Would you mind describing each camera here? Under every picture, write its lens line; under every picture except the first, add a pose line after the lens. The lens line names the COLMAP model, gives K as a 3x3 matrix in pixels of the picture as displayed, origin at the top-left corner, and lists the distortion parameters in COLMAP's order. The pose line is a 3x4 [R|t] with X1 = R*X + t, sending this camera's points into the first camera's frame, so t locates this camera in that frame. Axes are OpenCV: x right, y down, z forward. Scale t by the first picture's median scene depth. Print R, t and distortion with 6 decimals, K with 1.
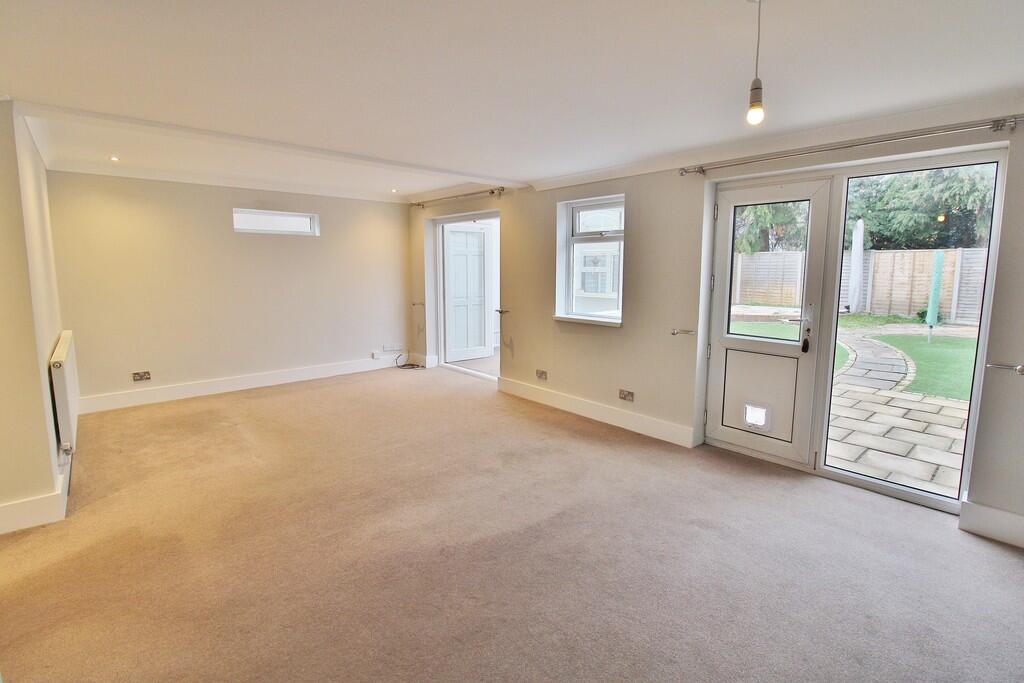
lens RADIAL K [[476.8, 0, 514.9], [0, 476.8, 323.8], [0, 0, 1]] dist [0.005923, -0.017005]
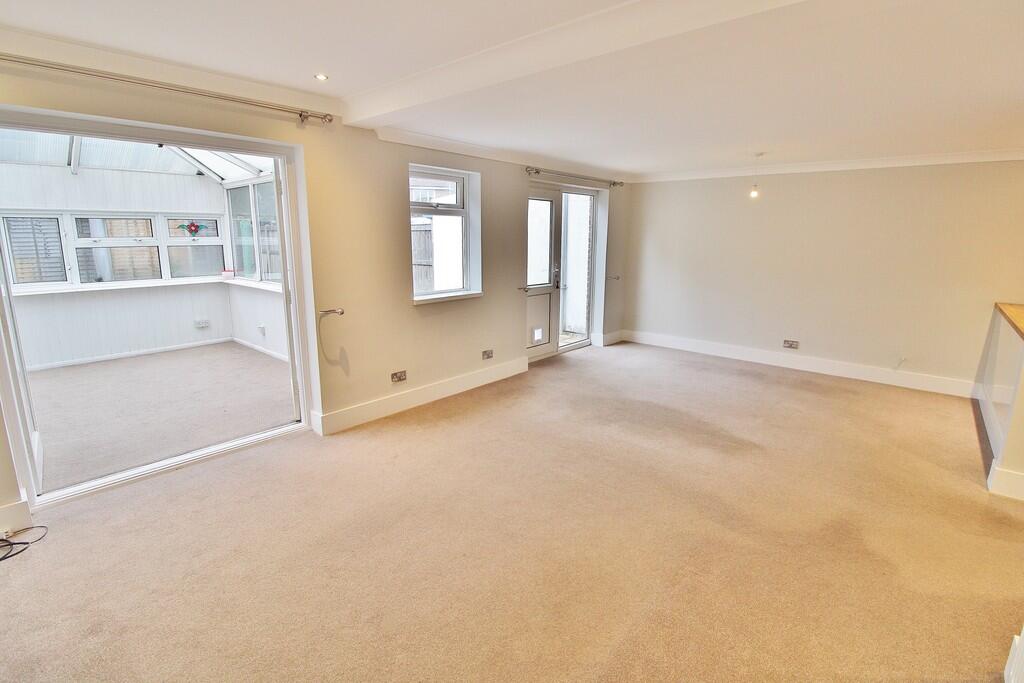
lens RADIAL K [[476.8, 0, 514.9], [0, 476.8, 323.8], [0, 0, 1]] dist [0.005923, -0.017005]
pose [[-0.121609, -0.184818, 0.975220, -0.301294], [0.110863, 0.973835, 0.198380, -0.048627], [-0.986367, 0.132241, -0.097938, 0.359409]]
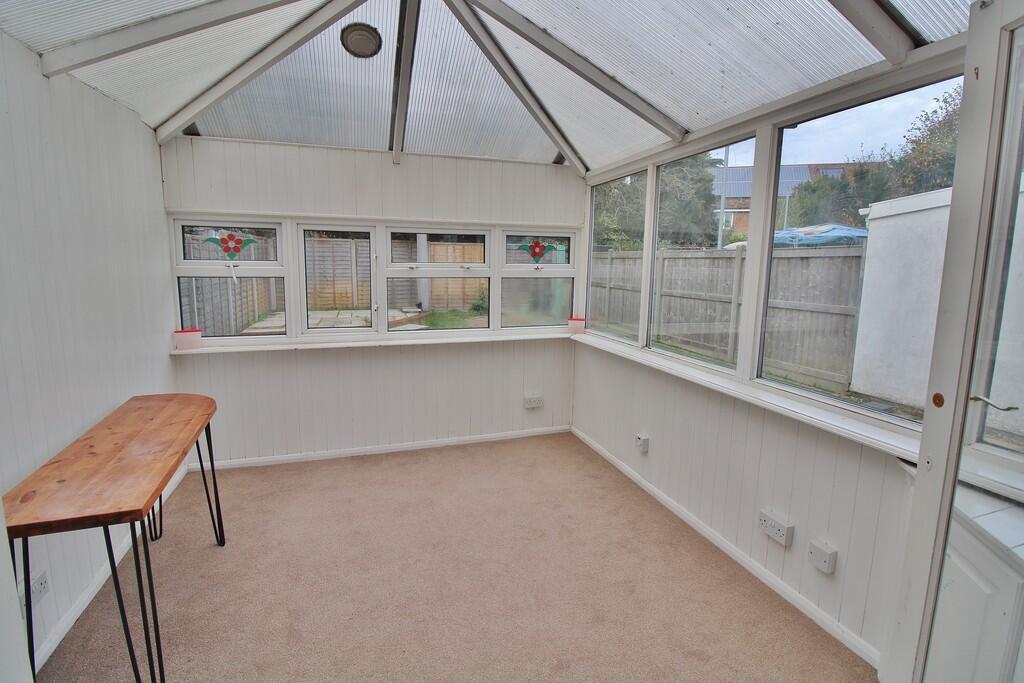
lens RADIAL K [[476.8, 0, 514.9], [0, 476.8, 323.8], [0, 0, 1]] dist [0.005923, -0.017005]
pose [[0.396385, -0.116186, 0.910703, -0.052061], [0.094525, 0.991853, 0.085396, -0.064592], [-0.913205, 0.052234, 0.404138, 0.519139]]
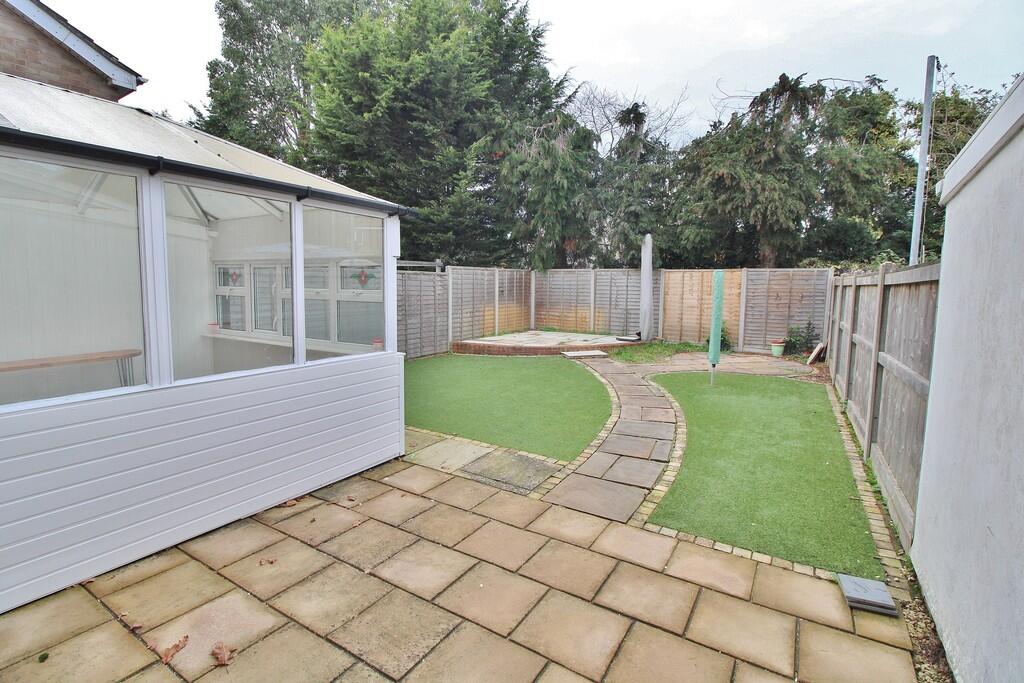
lens RADIAL K [[476.8, 0, 514.9], [0, 476.8, 323.8], [0, 0, 1]] dist [0.005923, -0.017005]
pose [[0.958234, -0.012893, 0.285694, 0.254107], [0.021794, 0.999370, -0.028000, -0.037108], [-0.285153, 0.033057, 0.957912, 0.250869]]
